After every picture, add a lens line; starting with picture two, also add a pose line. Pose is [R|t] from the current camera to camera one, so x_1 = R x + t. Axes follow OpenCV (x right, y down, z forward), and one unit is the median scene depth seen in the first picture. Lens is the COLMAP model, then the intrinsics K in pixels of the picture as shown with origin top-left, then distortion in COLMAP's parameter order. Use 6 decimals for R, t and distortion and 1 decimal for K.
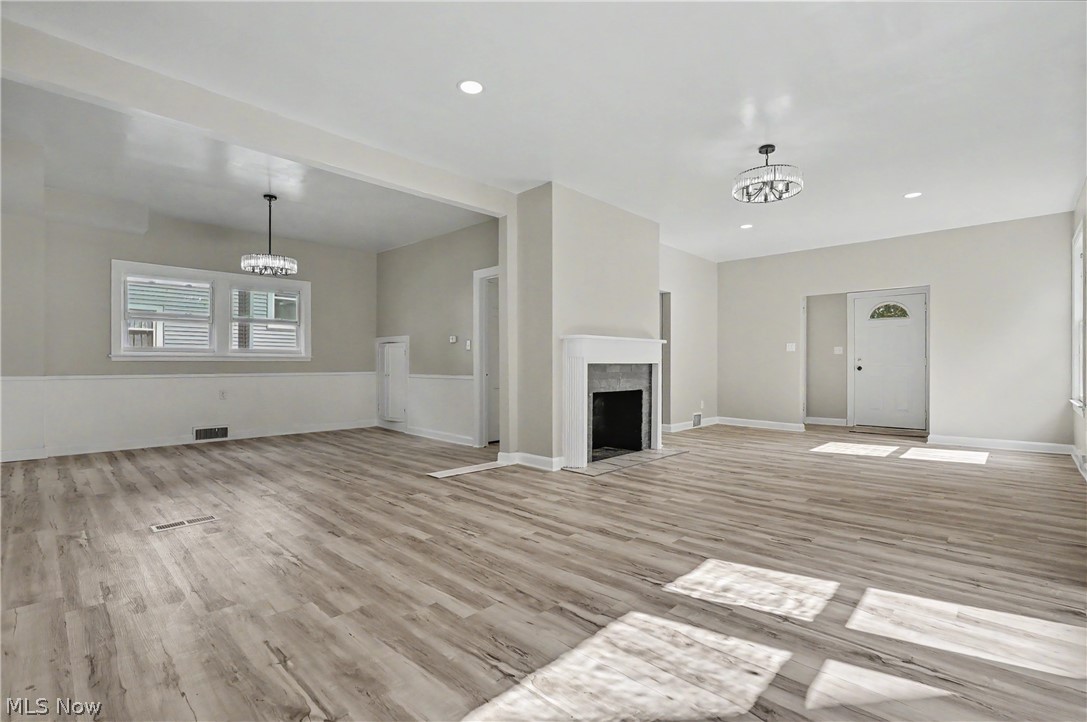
lens RADIAL K [[486.7, 0, 551.6], [0, 486.7, 368.8], [0, 0, 1]] dist [-0.000617, 0.000652]
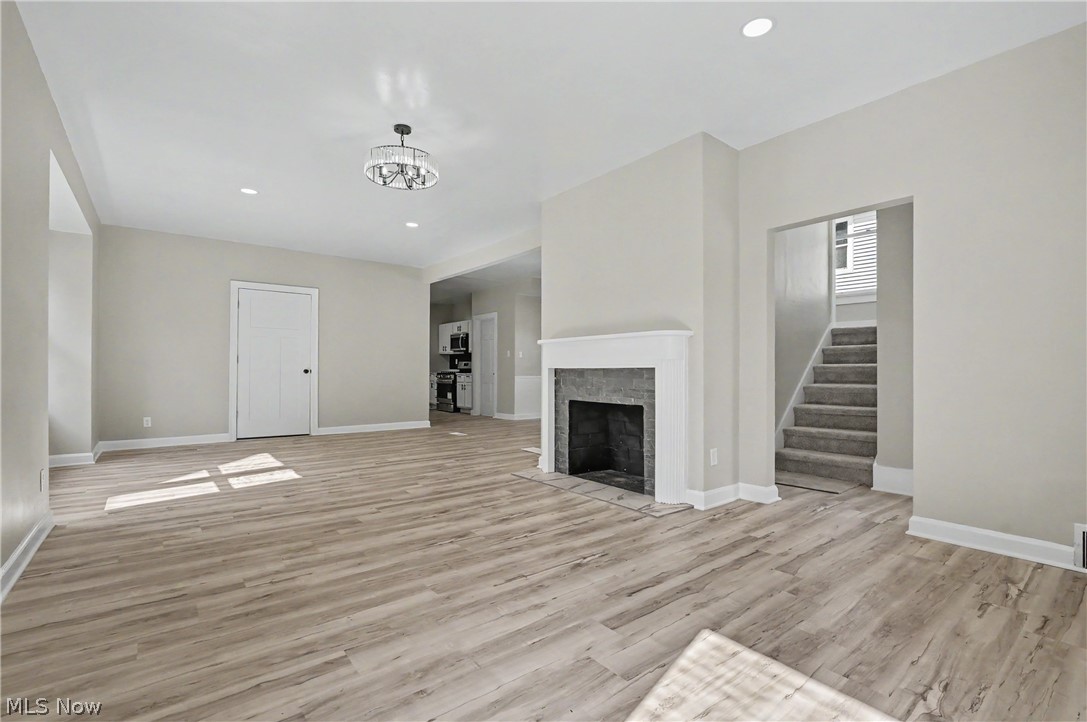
lens RADIAL K [[492.8, 0, 544.0], [0, 492.8, 365.3], [0, 0, 1]] dist [-0.008477, 0.000276]
pose [[-0.143230, -0.012489, -0.989611, 1.531957], [-0.009941, 0.999888, -0.011180, -0.008954], [0.989639, 0.008237, -0.143339, 1.634744]]
